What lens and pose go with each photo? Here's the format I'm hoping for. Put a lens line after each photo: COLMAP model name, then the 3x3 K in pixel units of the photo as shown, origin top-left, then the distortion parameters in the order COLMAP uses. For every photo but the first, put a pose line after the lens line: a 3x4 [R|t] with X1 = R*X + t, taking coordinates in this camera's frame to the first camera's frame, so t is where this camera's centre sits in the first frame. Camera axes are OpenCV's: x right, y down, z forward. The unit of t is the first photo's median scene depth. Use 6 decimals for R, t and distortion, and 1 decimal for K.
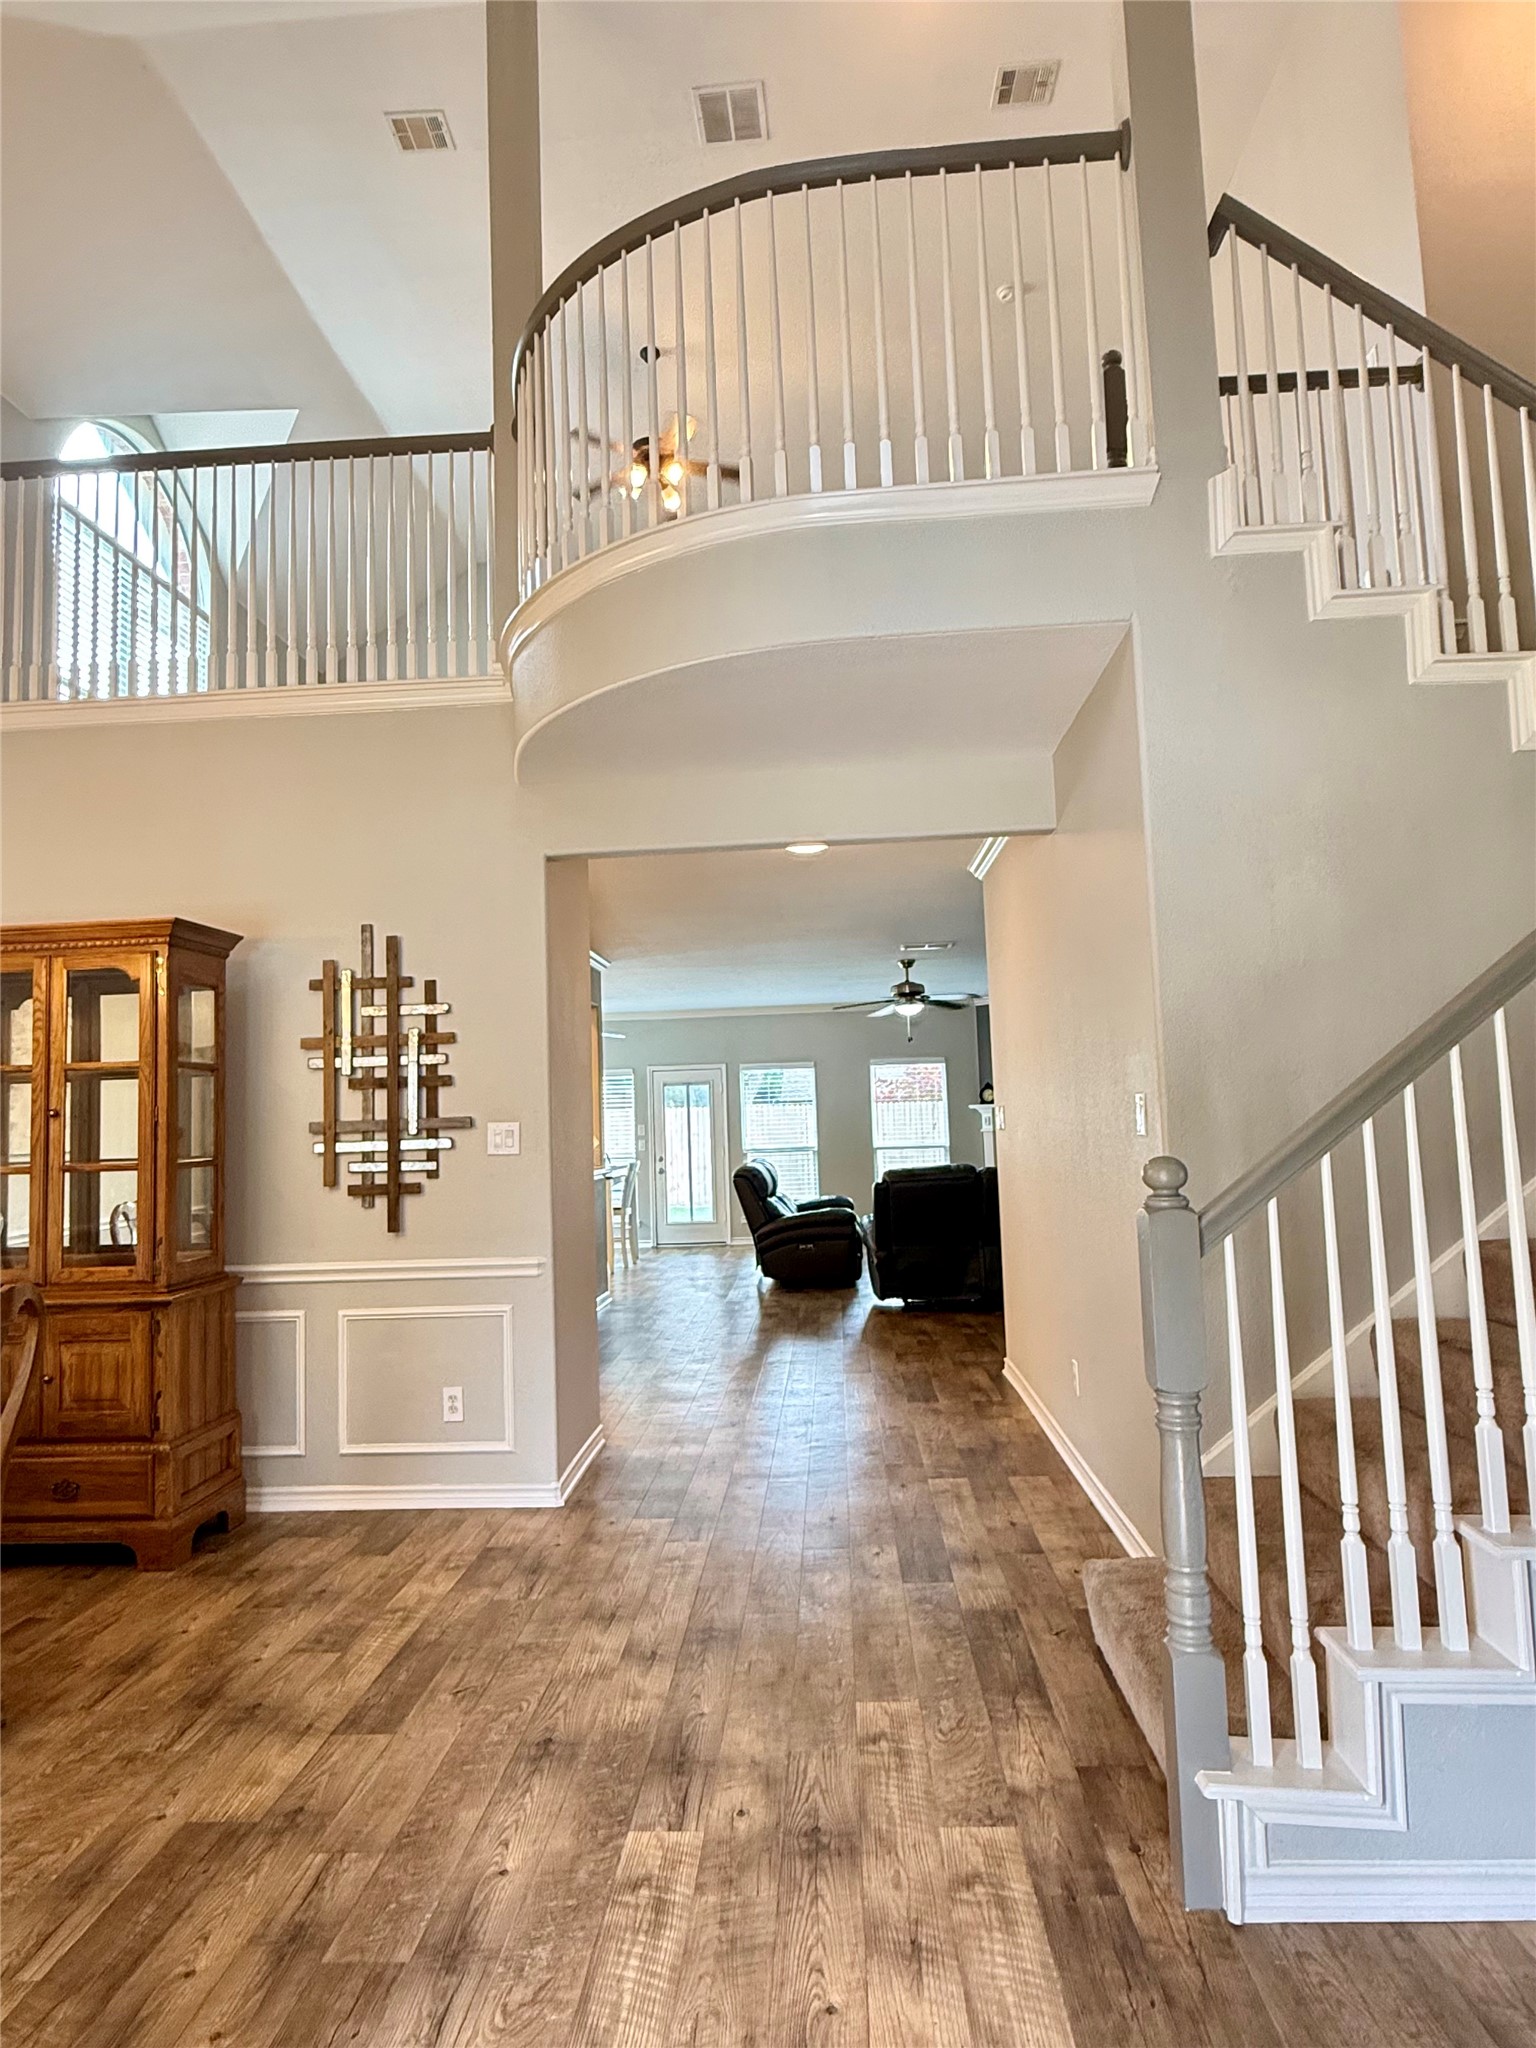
lens RADIAL K [[1184.6, 0, 767.4], [0, 1184.6, 1019.4], [0, 0, 1]] dist [-0.000045, -0.000846]
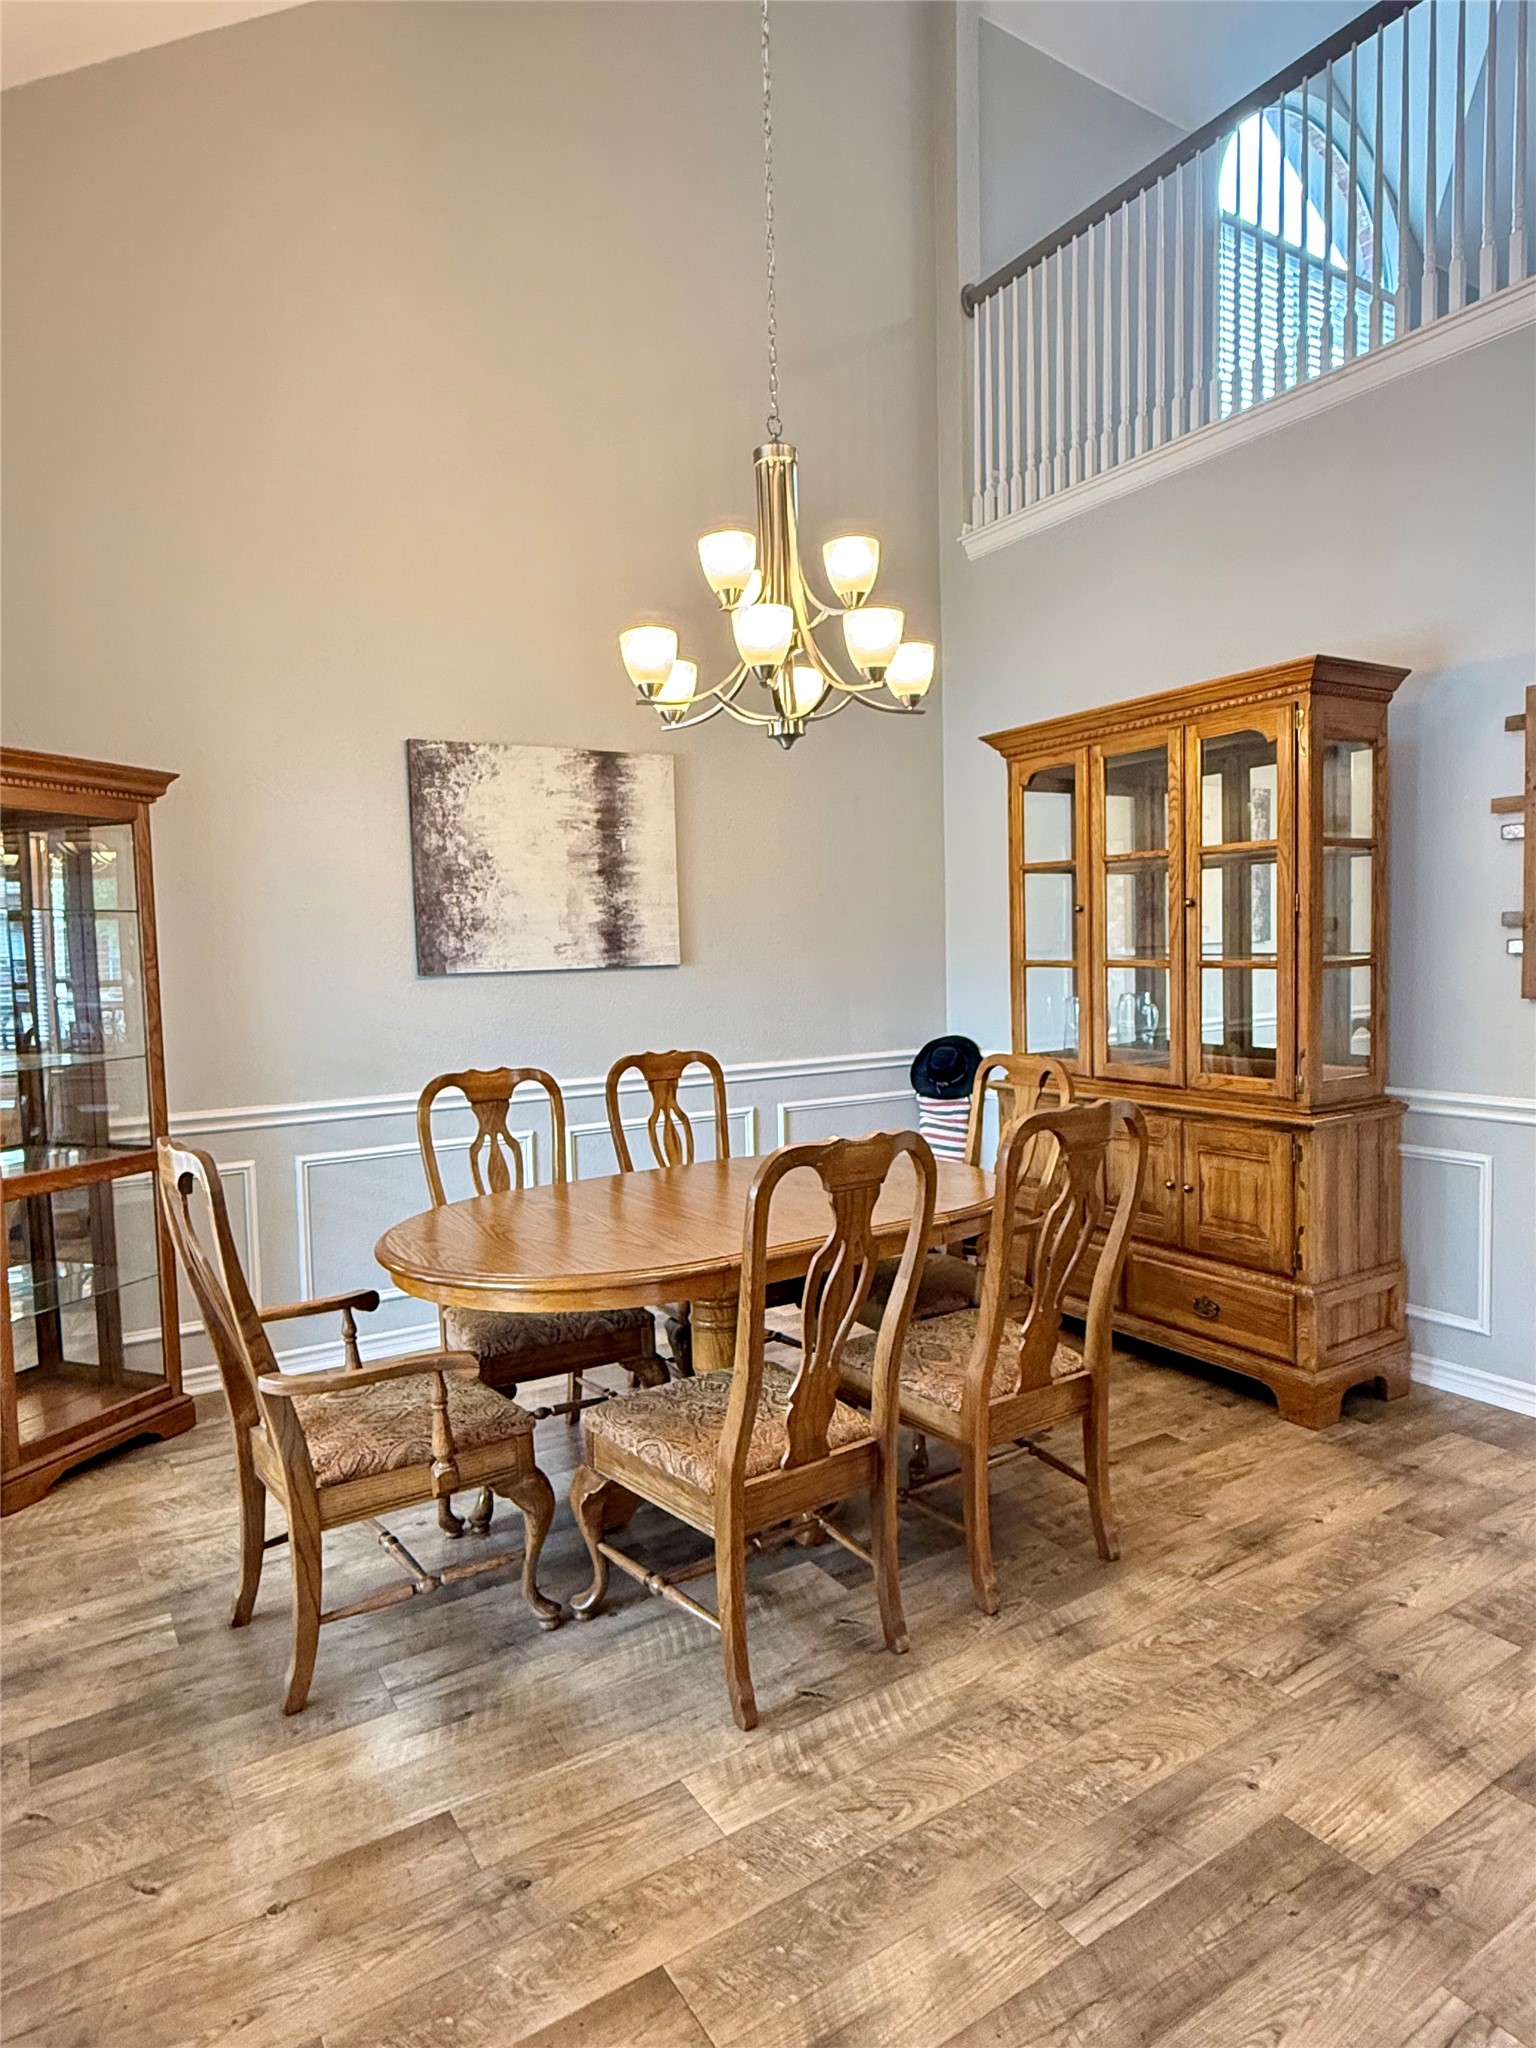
lens RADIAL K [[1184.6, 0, 767.4], [0, 1184.6, 1019.4], [0, 0, 1]] dist [-0.000045, -0.000846]
pose [[0.587749, 0.071095, -0.805913, -0.060280], [0.074008, 0.987230, 0.141064, 0.016482], [0.805651, -0.142554, 0.574982, 0.216142]]
